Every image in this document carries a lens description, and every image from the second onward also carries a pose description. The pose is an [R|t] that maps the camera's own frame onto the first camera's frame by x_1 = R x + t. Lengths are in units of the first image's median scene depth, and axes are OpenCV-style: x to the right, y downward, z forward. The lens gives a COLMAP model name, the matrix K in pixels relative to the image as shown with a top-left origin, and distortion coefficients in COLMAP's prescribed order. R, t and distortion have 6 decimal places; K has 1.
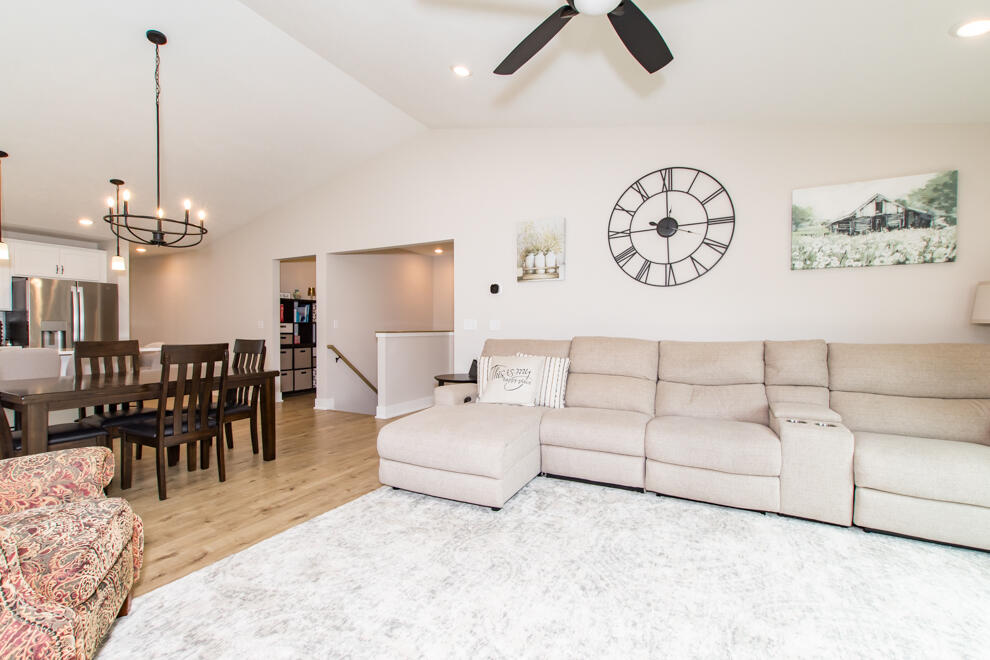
lens RADIAL K [[429.4, 0, 495.0], [0, 429.4, 330.0], [0, 0, 1]] dist [0.000262, -0.000022]
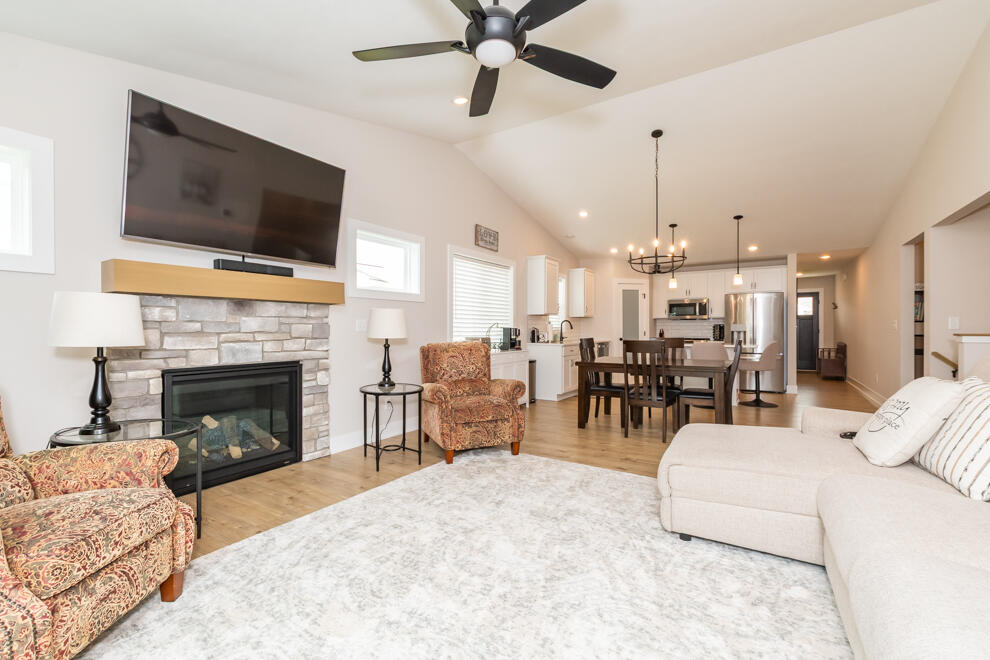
lens RADIAL K [[429.4, 0, 495.0], [0, 429.4, 330.0], [0, 0, 1]] dist [0.000262, -0.000022]
pose [[-0.097228, 0.002231, -0.995260, 0.883814], [0.001156, 0.999997, 0.002129, -0.009264], [0.995261, -0.000943, -0.097230, 0.681578]]
